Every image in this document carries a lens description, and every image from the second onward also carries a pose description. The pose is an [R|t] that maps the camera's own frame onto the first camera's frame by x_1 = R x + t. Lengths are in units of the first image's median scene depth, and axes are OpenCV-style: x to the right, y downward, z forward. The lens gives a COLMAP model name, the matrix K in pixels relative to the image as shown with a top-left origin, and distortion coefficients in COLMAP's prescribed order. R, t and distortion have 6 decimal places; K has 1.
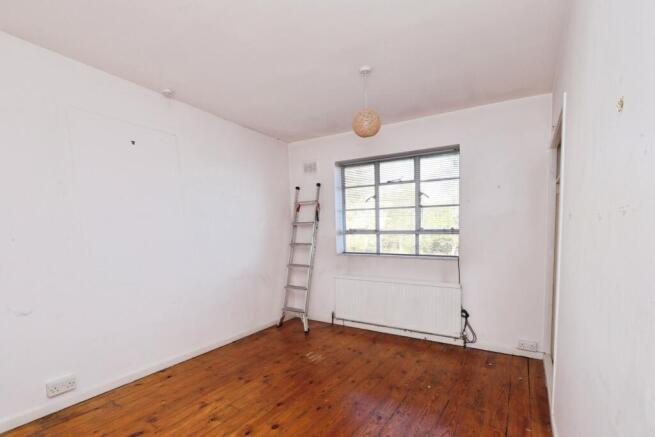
lens RADIAL K [[290.7, 0, 328.6], [0, 290.7, 245.4], [0, 0, 1]] dist [-0.000488, -0.000053]
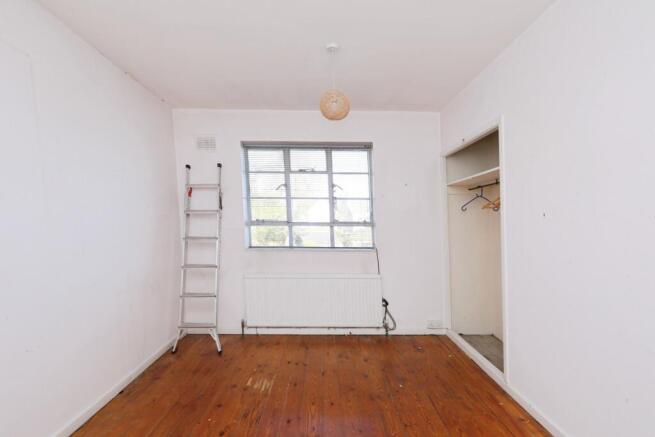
lens RADIAL K [[296.8, 0, 327.5], [0, 296.8, 218.5], [0, 0, 1]] dist [0.000743, 0.000073]
pose [[0.861629, 0.017631, 0.507232, -0.218916], [0.011162, 0.998496, -0.053669, -0.010616], [-0.507415, 0.051905, 0.860137, 0.144177]]
